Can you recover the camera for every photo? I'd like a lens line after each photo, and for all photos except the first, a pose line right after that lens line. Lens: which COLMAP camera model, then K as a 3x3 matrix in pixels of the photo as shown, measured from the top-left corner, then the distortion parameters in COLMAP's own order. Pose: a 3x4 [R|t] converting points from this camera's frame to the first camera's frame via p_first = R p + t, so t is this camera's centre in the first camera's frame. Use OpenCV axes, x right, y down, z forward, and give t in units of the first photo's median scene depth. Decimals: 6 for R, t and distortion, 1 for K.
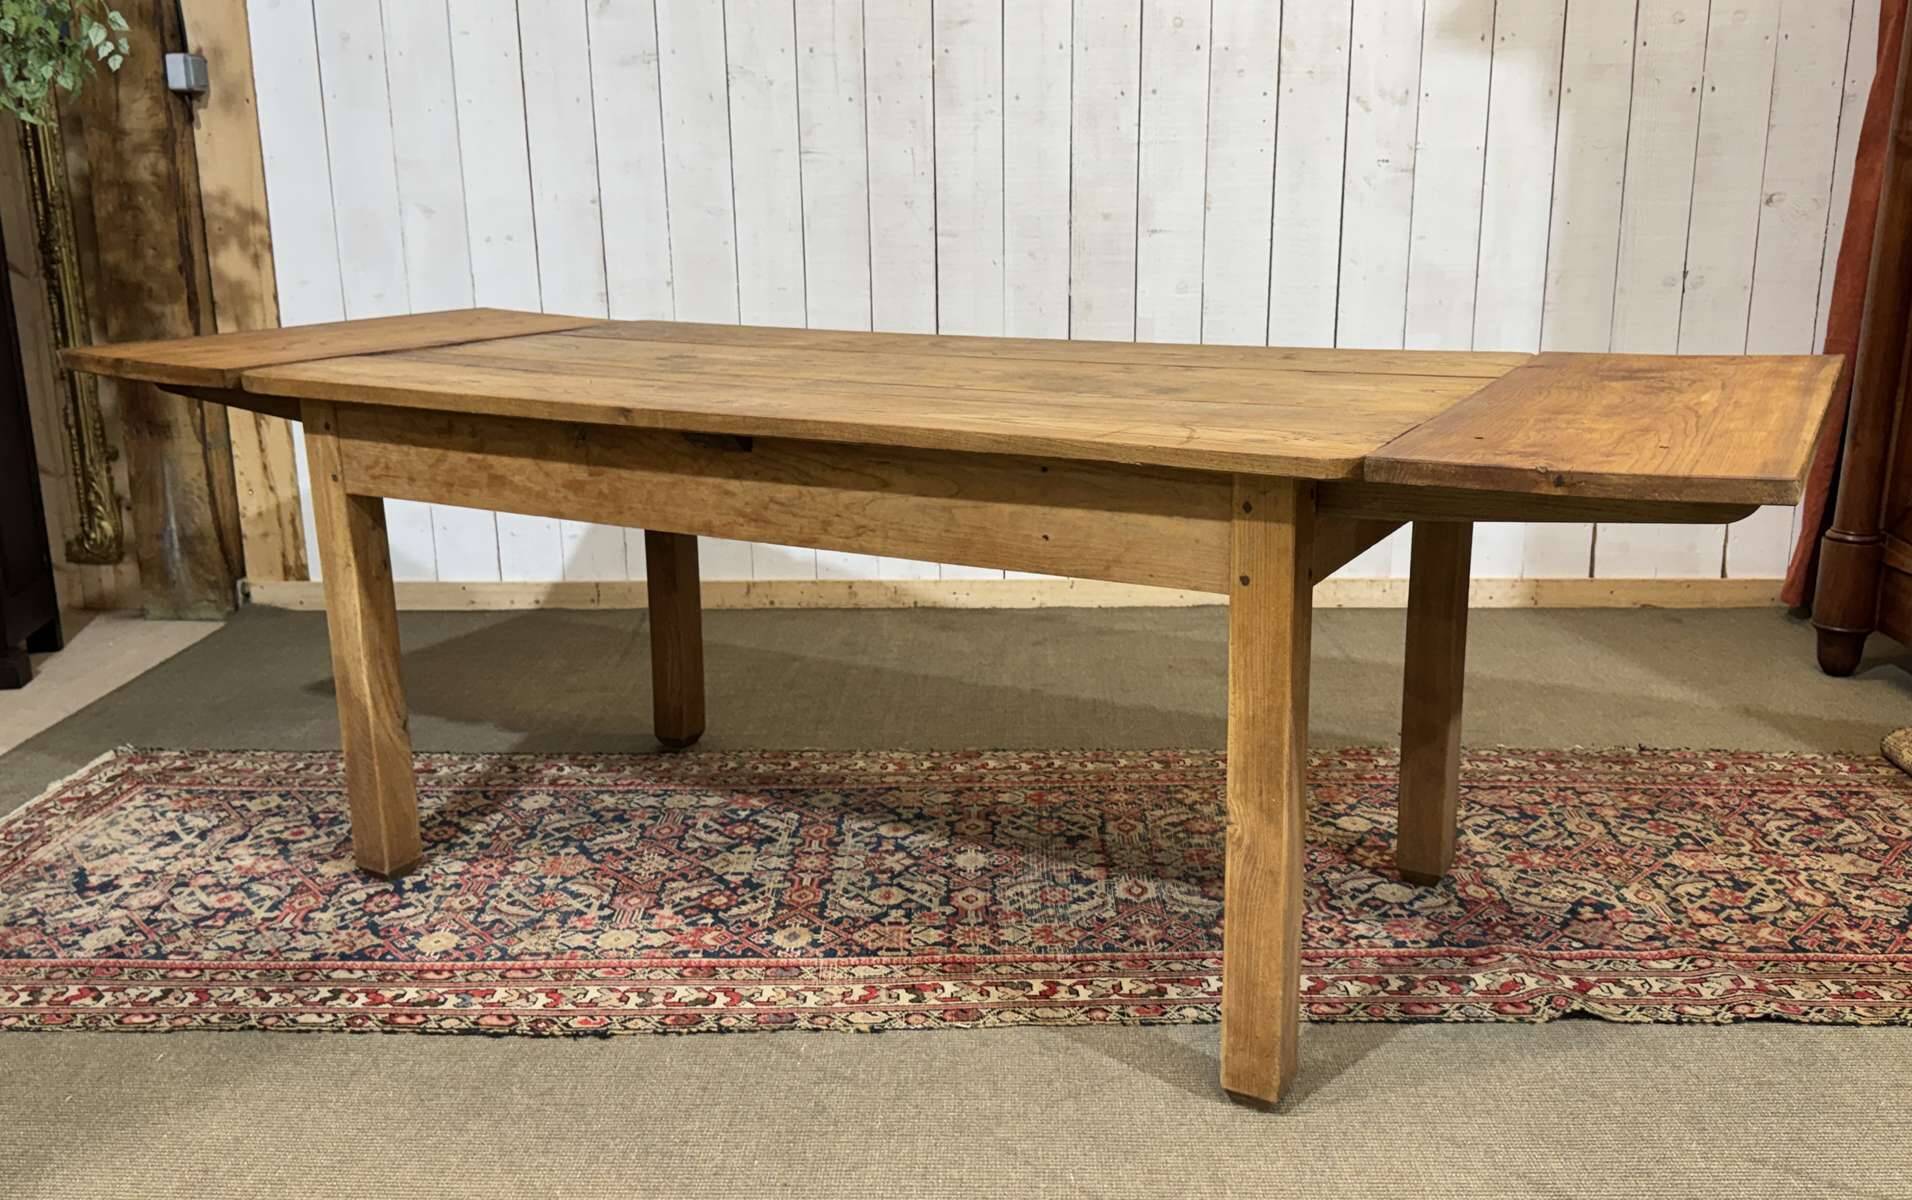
lens RADIAL K [[1647.5, 0, 960.0], [0, 1647.5, 600.7], [0, 0, 1]] dist [0.120683, -0.084212]
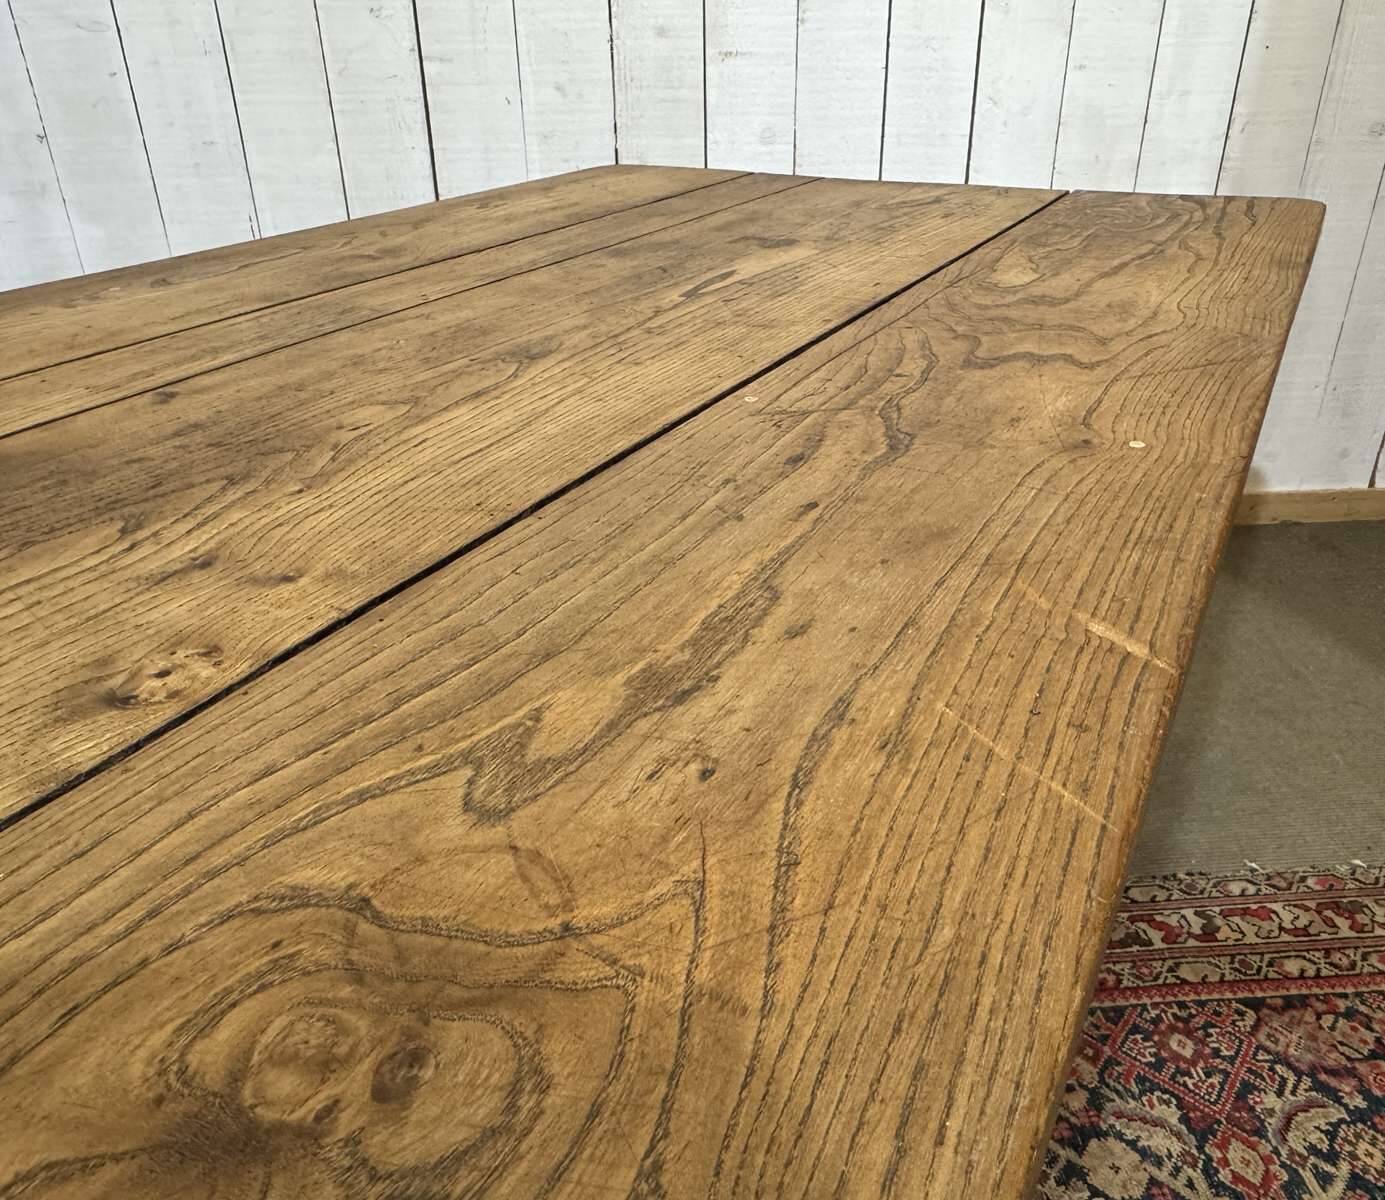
lens RADIAL K [[1095.3, 0, 703.3], [0, 1095.3, 613.7], [0, 0, 1]] dist [-0.013125, 0.010950]
pose [[0.994153, -0.051036, 0.095162, 0.071769], [0.026549, 0.969733, 0.242719, -0.151416], [-0.104670, -0.238774, 0.965418, 0.717338]]
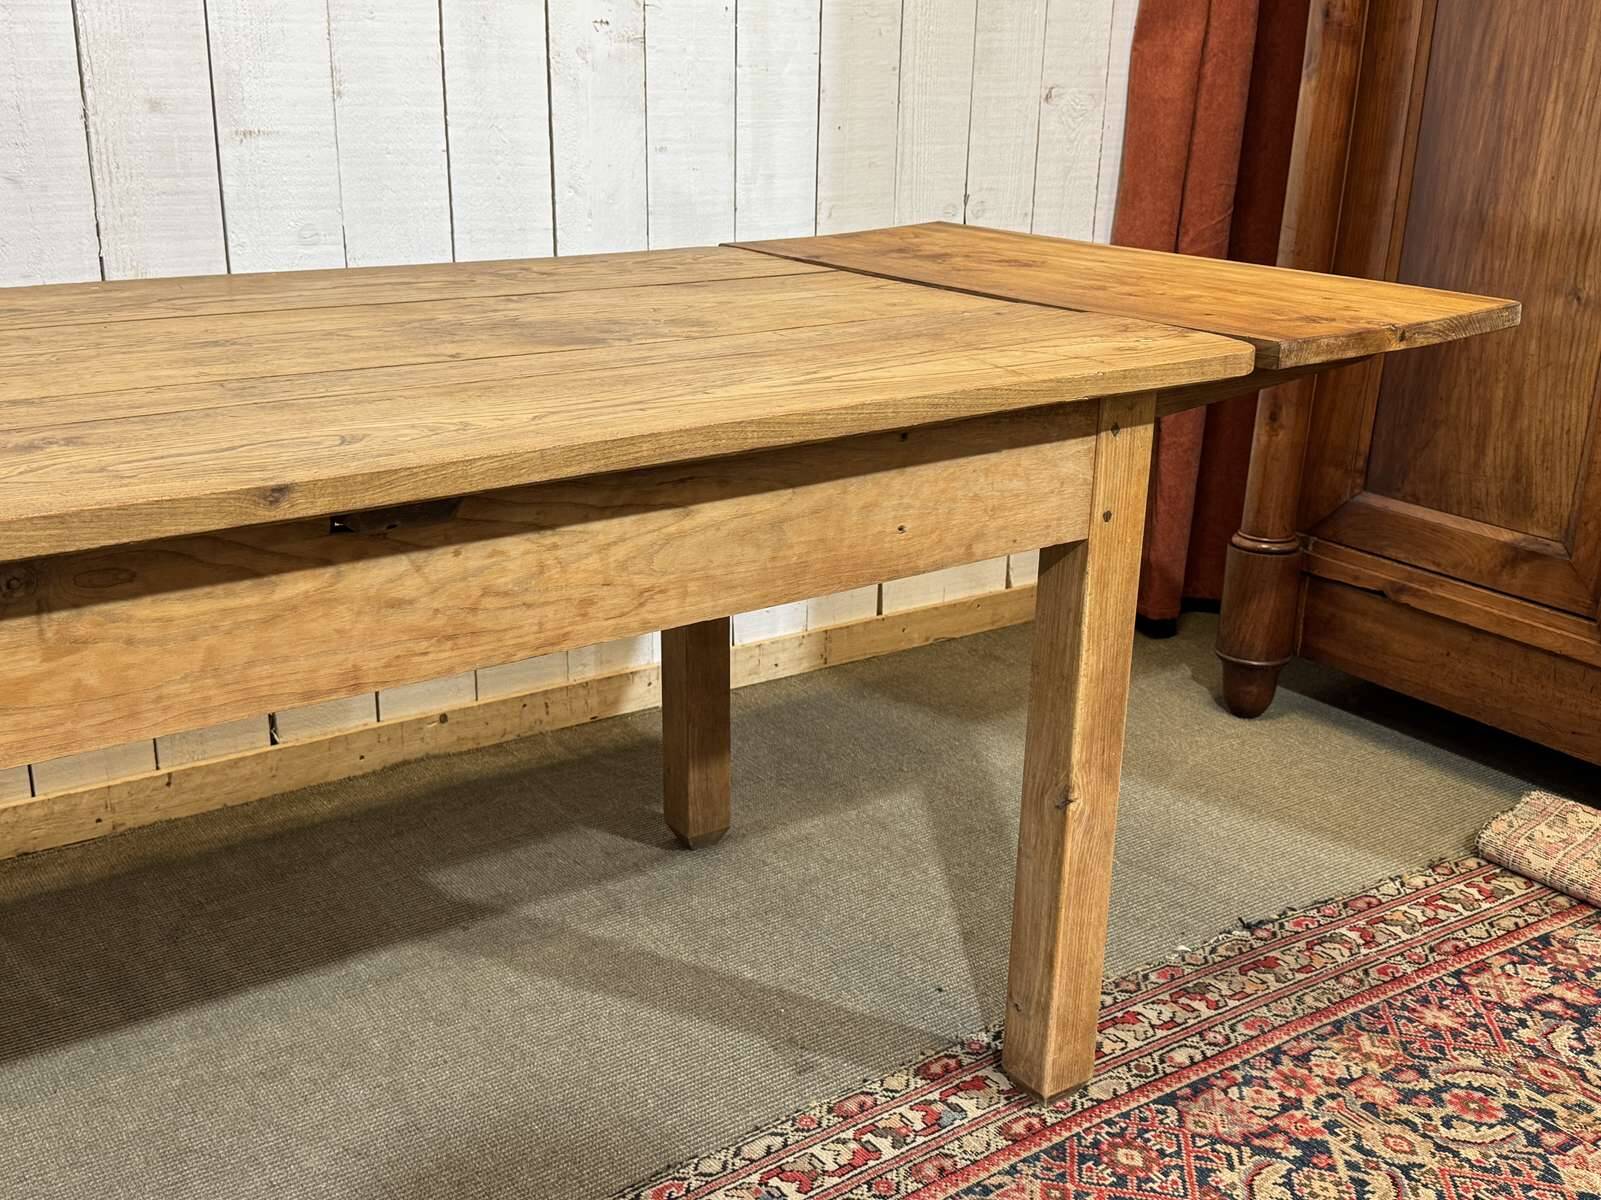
lens RADIAL K [[1701.7, 0, 796.6], [0, 1701.7, 624.1], [0, 0, 1]] dist [0.062128, 0.000000]
pose [[0.795868, -0.170907, 0.580848, -0.140328], [0.125698, 0.985072, 0.117615, -0.159016], [-0.592278, -0.020594, 0.805470, 0.641354]]
